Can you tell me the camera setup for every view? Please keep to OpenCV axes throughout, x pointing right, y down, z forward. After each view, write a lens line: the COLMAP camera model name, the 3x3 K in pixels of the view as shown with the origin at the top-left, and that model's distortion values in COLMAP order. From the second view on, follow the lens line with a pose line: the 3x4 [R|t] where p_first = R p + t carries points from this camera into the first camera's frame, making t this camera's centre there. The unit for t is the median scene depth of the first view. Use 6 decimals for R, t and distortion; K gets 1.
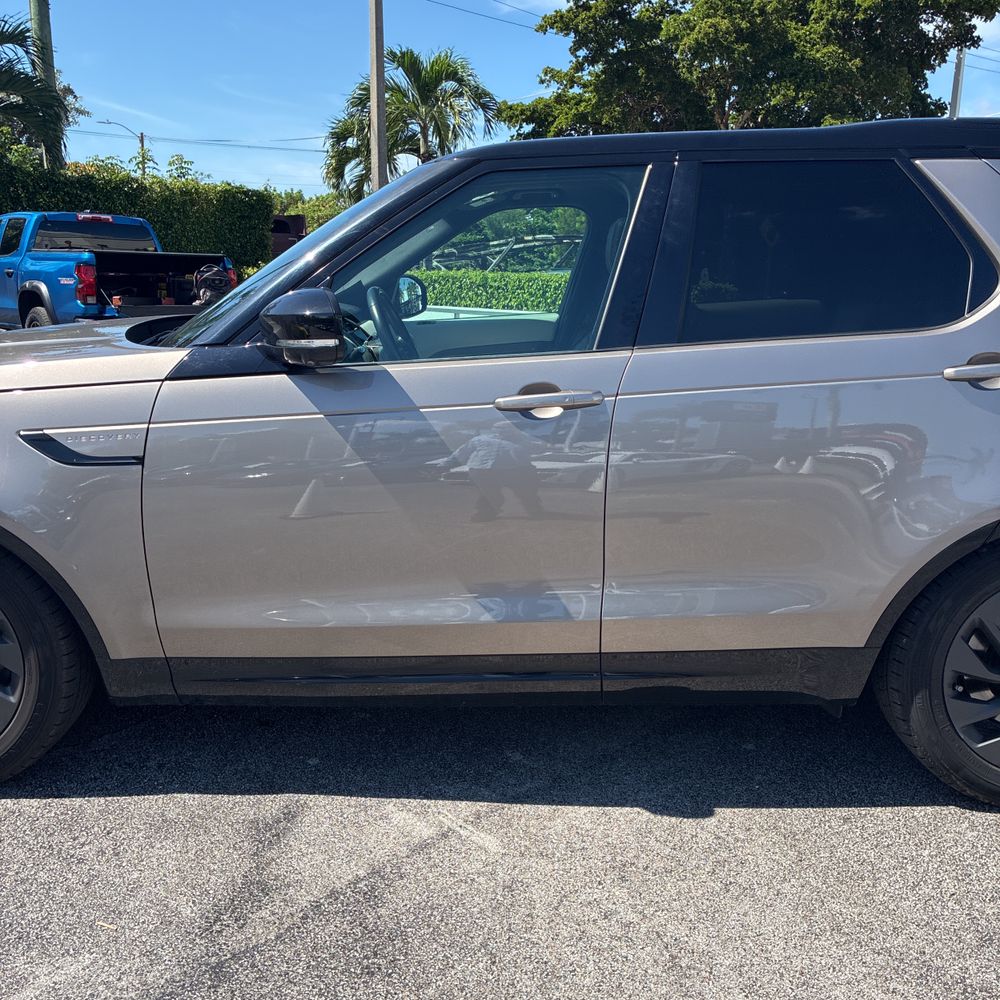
lens RADIAL K [[1018.2, 0, 495.9], [0, 1018.2, 494.8], [0, 0, 1]] dist [0.032411, 0.000000]
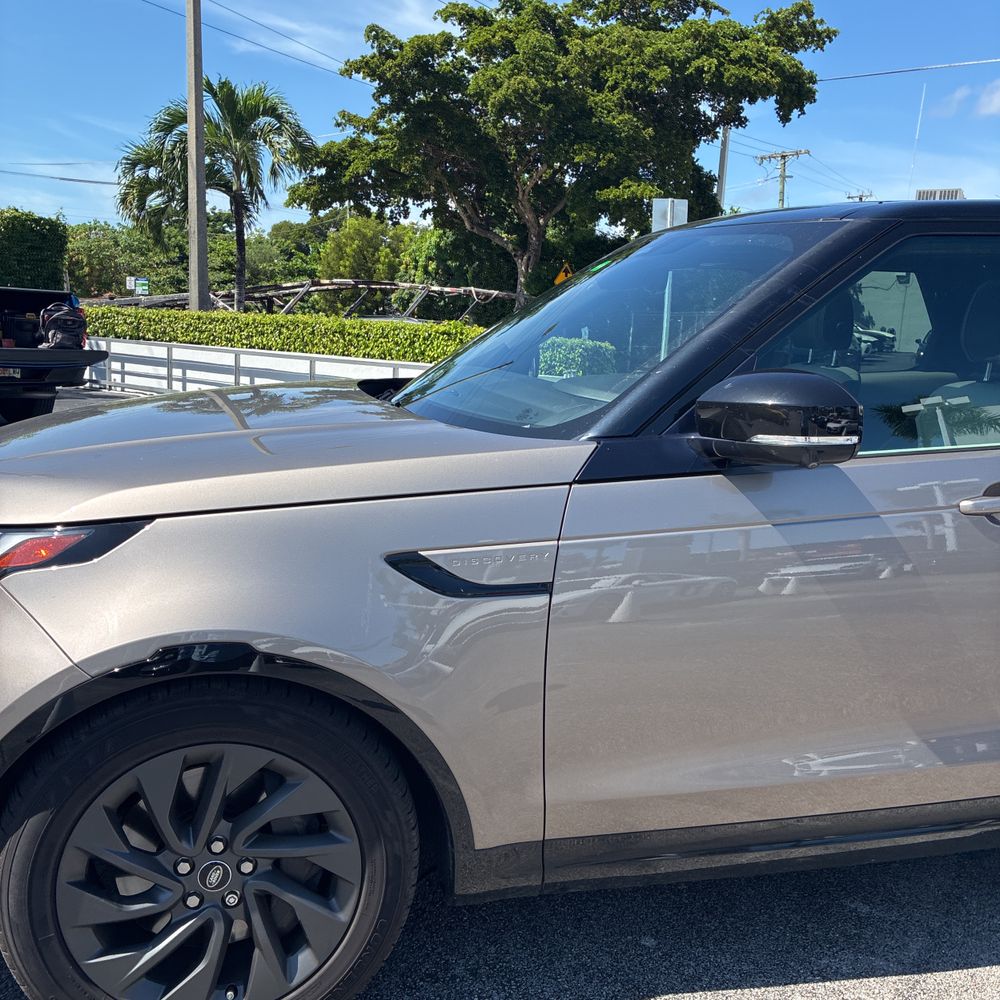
lens RADIAL K [[1018.2, 0, 492.7], [0, 1018.2, 498.2], [0, 0, 1]] dist [0.032411, 0.000000]
pose [[0.969180, -0.013549, 0.245982, -0.090304], [0.022954, 0.999109, -0.035410, -0.011772], [-0.245283, 0.039965, 0.968627, 0.042124]]
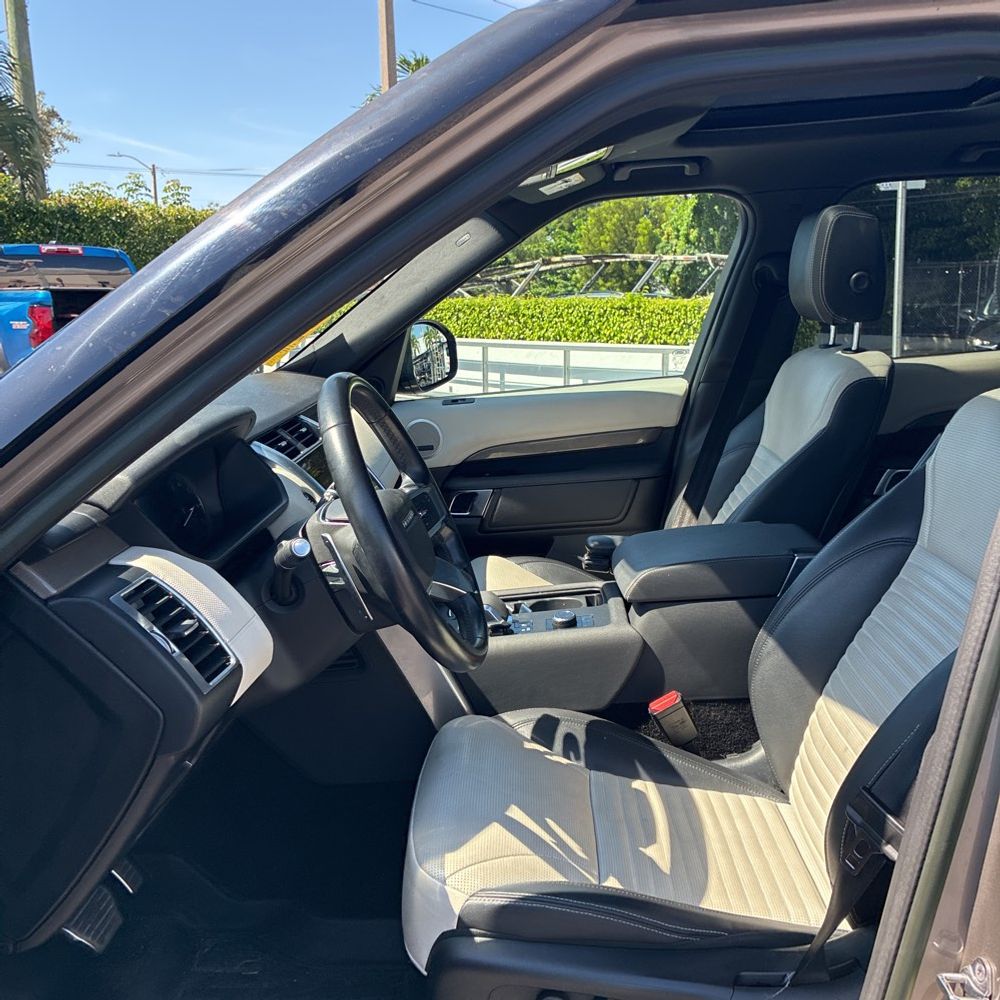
lens RADIAL K [[1018.2, 0, 505.4], [0, 1018.2, 496.0], [0, 0, 1]] dist [0.032411, 0.000000]
pose [[0.999520, -0.026604, -0.015864, -0.008700], [0.026278, 0.999447, -0.020399, -0.026874], [0.016398, 0.019972, 0.999666, 0.110307]]
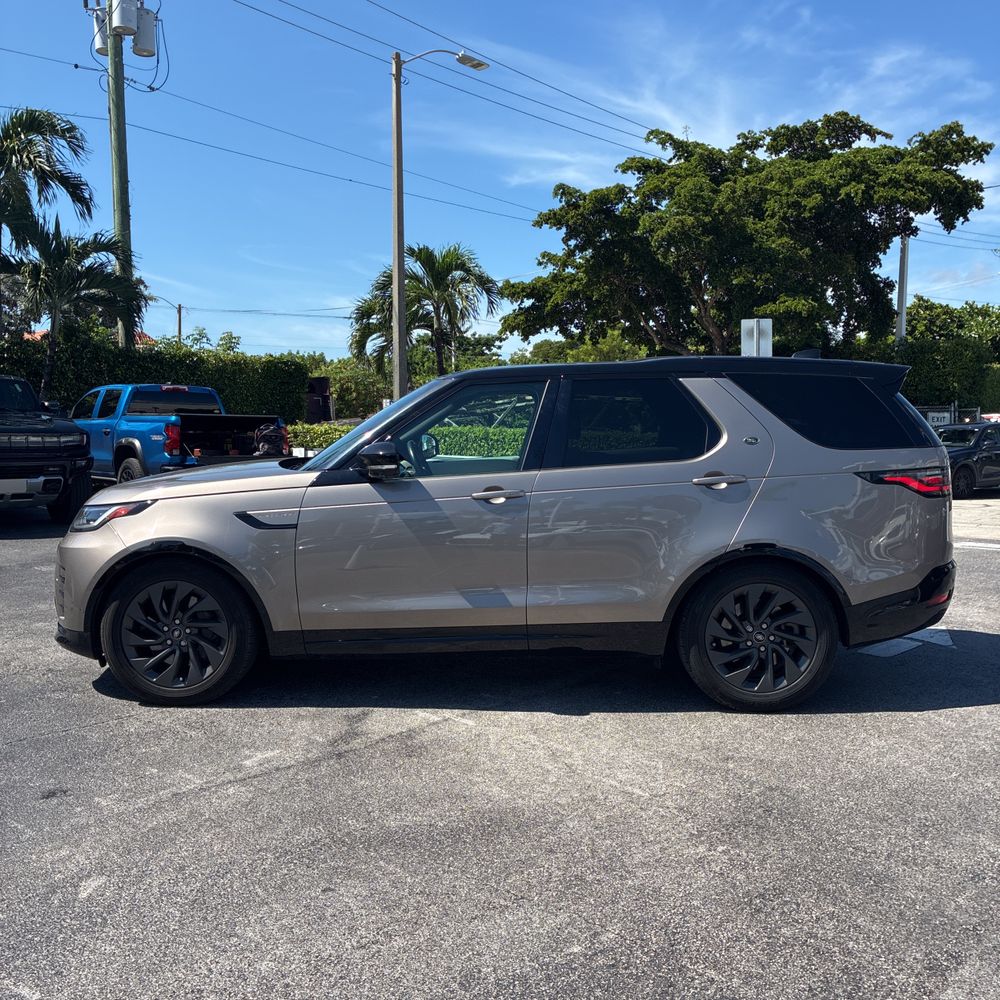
lens RADIAL K [[1018.2, 0, 490.3], [0, 1018.2, 507.9], [0, 0, 1]] dist [0.032411, 0.000000]
pose [[0.999863, -0.004216, -0.016033, 0.010530], [0.002030, 0.990986, -0.133952, 0.031247], [0.016453, 0.133901, 0.990858, -0.153643]]
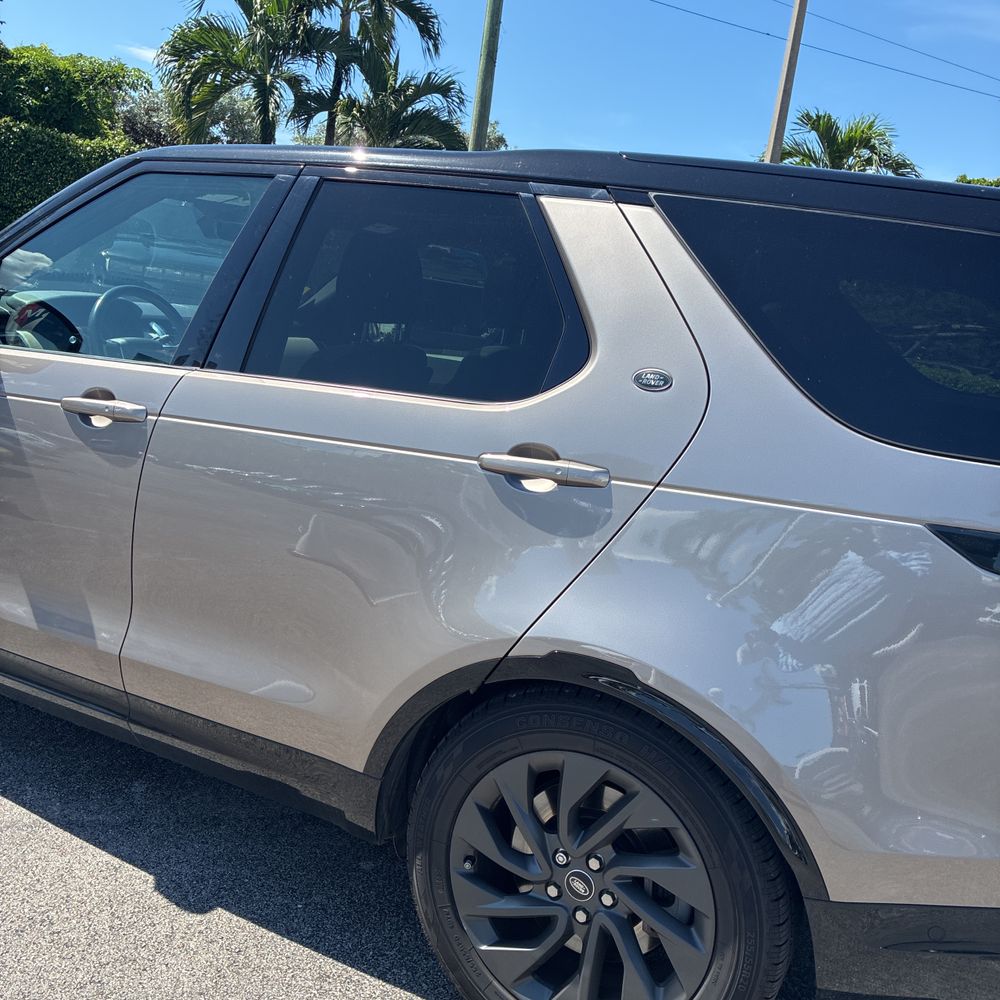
lens RADIAL K [[1018.2, 0, 495.8], [0, 1018.2, 505.1], [0, 0, 1]] dist [0.032411, 0.000000]
pose [[0.888362, 0.203221, -0.411721, 0.120488], [-0.222816, 0.974860, 0.000415, -0.013489], [0.401454, 0.091369, 0.911310, 0.045579]]
